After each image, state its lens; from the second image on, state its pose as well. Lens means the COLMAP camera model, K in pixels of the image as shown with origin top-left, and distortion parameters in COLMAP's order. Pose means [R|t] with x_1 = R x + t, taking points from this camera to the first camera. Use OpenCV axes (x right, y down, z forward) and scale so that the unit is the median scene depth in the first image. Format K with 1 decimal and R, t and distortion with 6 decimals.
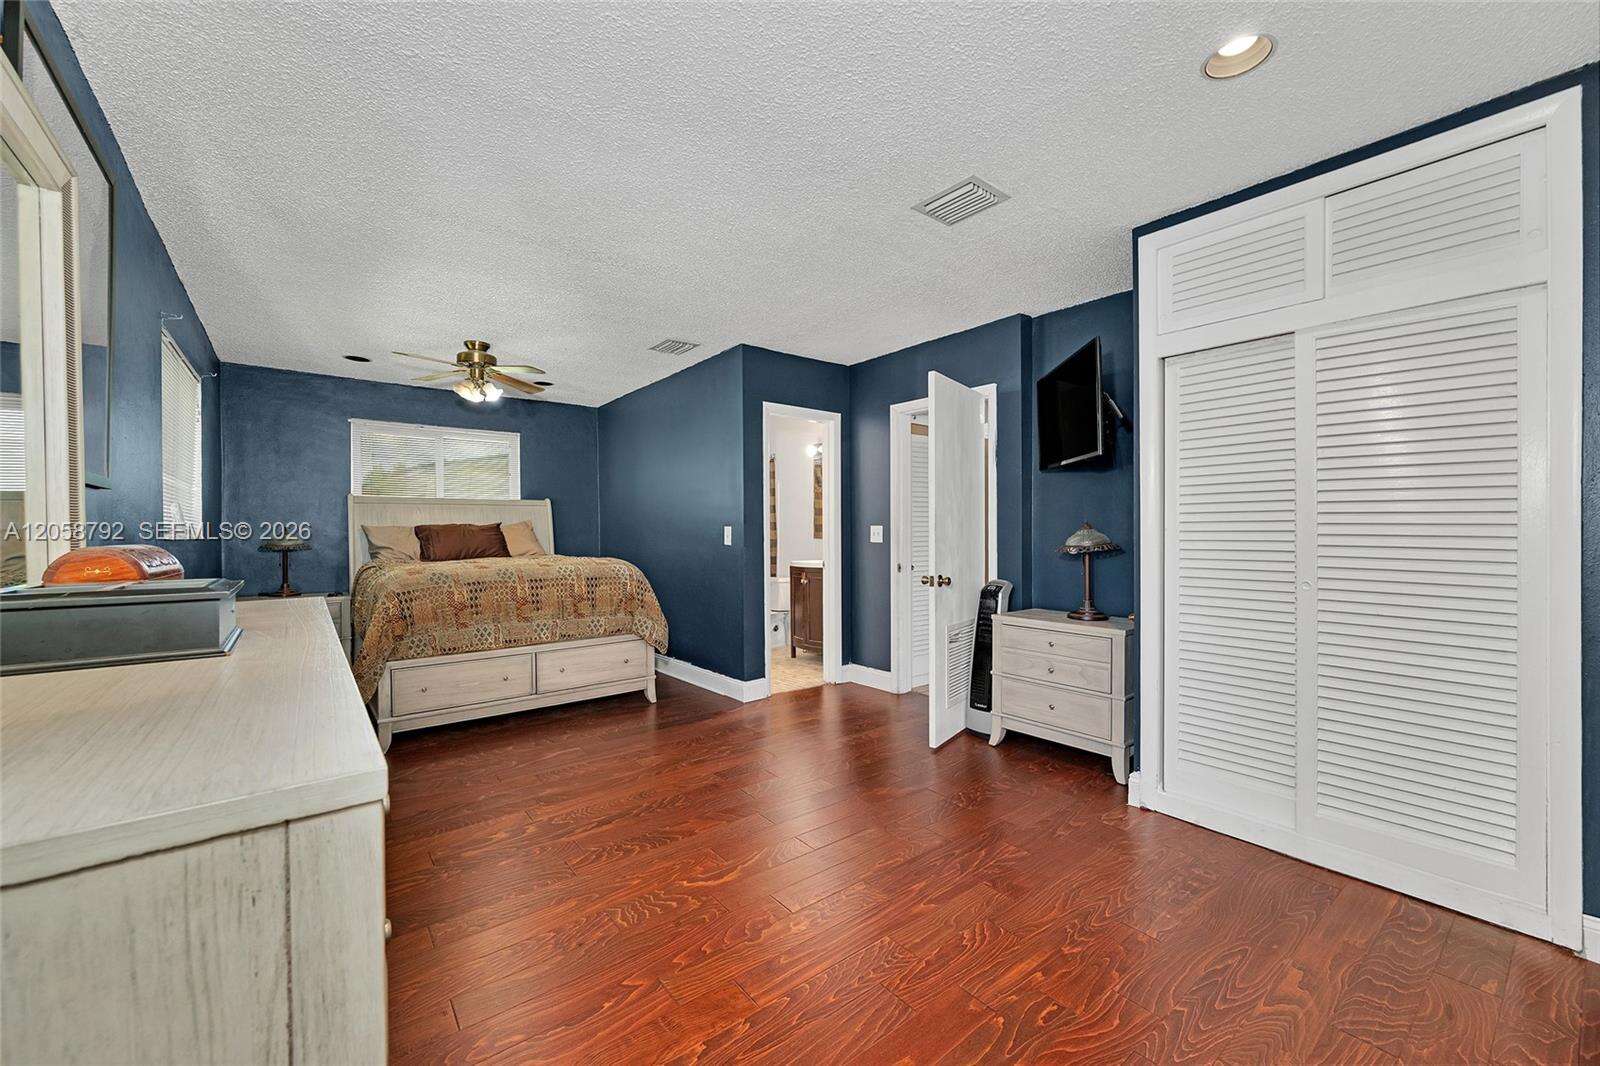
lens RADIAL K [[647.6, 0, 804.4], [0, 647.6, 536.3], [0, 0, 1]] dist [-0.004325, -0.000340]
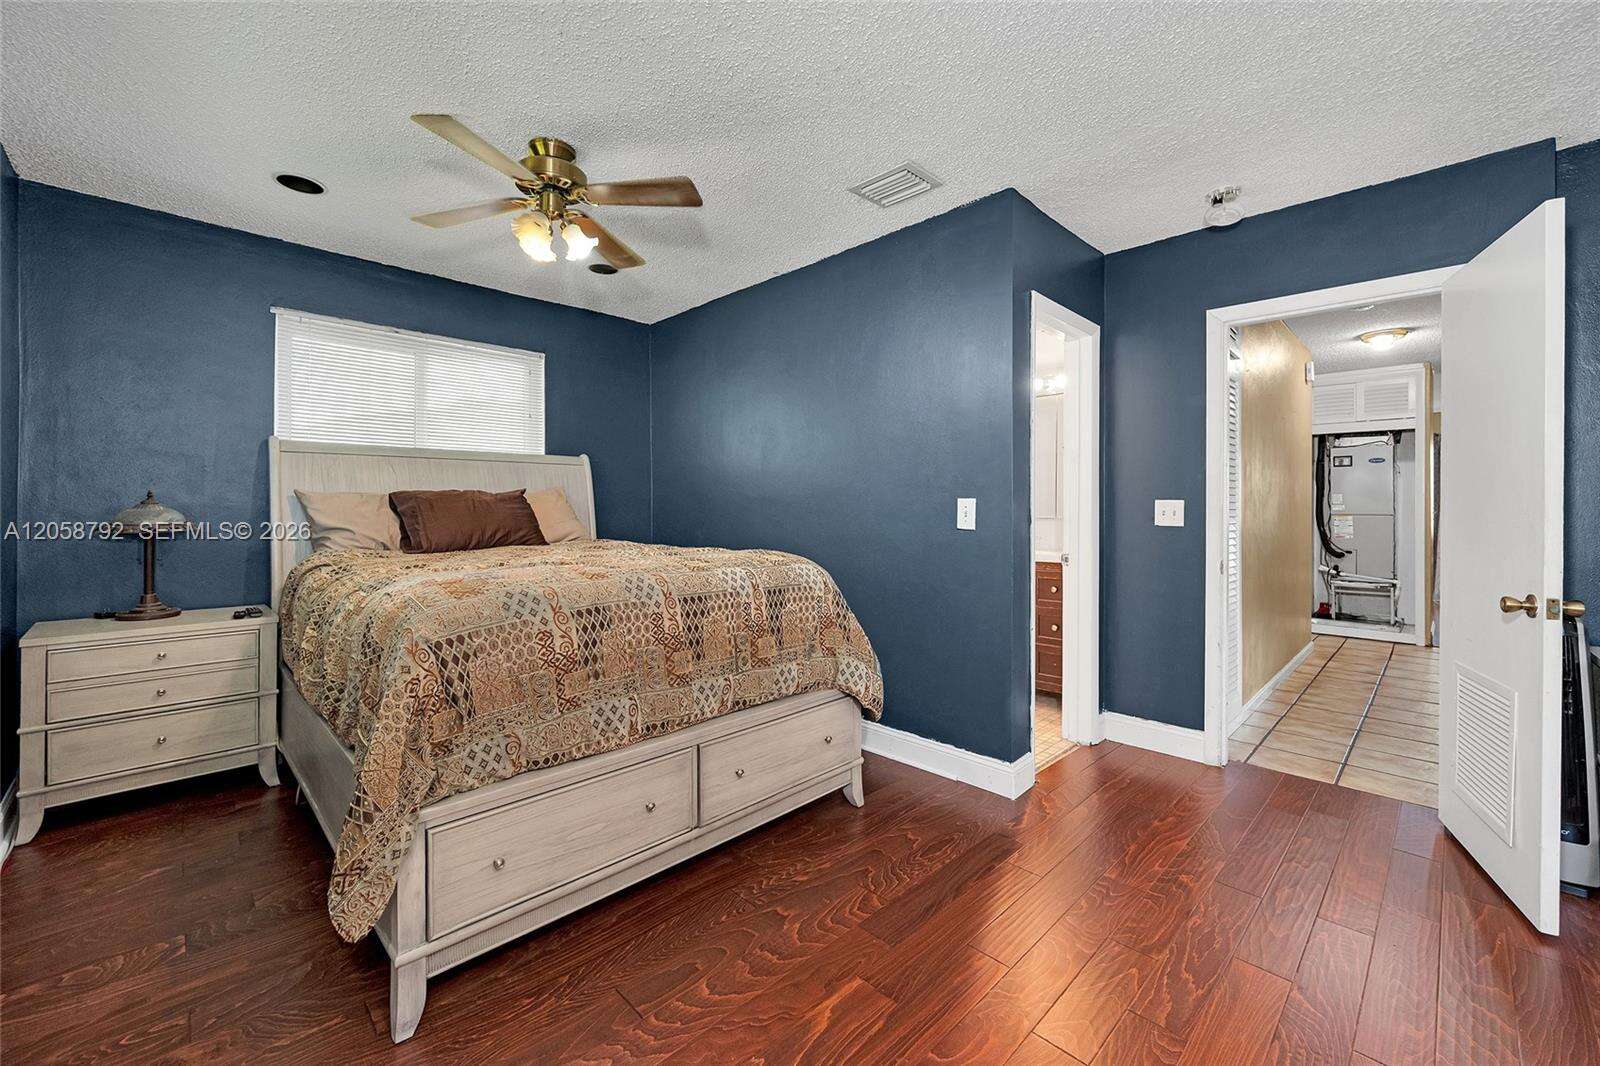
lens RADIAL K [[647.6, 0, 794.3], [0, 647.6, 509.7], [0, 0, 1]] dist [-0.004325, -0.000340]
pose [[0.993962, 0.008300, 0.109415, -0.353616], [-0.007776, 0.999956, -0.005218, -0.000173], [-0.109453, 0.004336, 0.993983, 0.438378]]
